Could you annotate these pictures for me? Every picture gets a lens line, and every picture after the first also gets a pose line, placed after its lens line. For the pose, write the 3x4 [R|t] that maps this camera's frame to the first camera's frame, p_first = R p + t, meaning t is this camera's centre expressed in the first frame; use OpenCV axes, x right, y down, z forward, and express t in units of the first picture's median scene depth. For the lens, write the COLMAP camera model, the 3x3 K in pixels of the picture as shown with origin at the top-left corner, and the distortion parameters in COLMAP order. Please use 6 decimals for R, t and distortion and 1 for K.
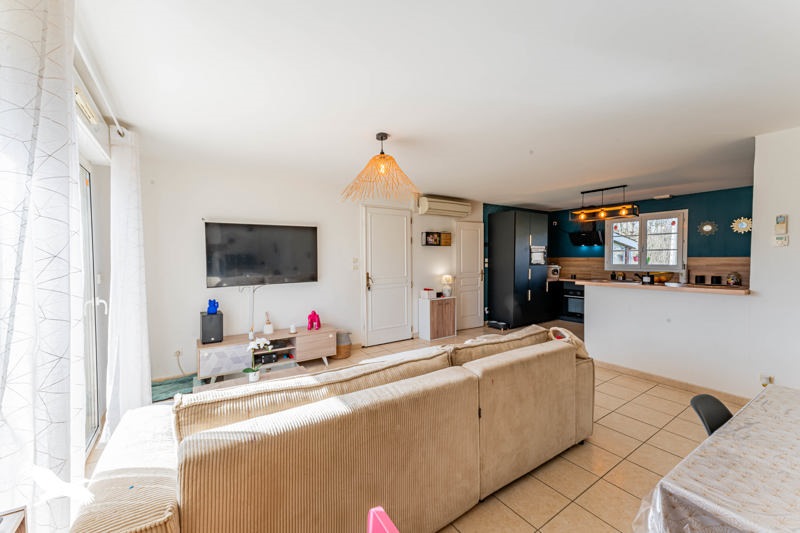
lens RADIAL K [[321.8, 0, 399.5], [0, 321.8, 260.5], [0, 0, 1]] dist [-0.000238, 0.000008]
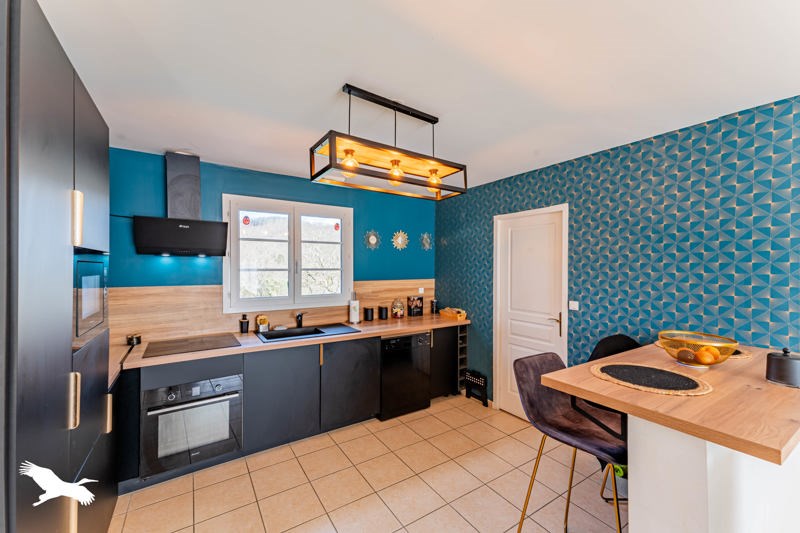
lens RADIAL K [[321.8, 0, 399.3], [0, 321.8, 269.0], [0, 0, 1]] dist [-0.000238, 0.000008]
pose [[0.021556, -0.003647, 0.999761, 0.223191], [0.006971, 0.999970, 0.003498, -0.034299], [-0.999743, 0.006894, 0.021581, 0.828963]]
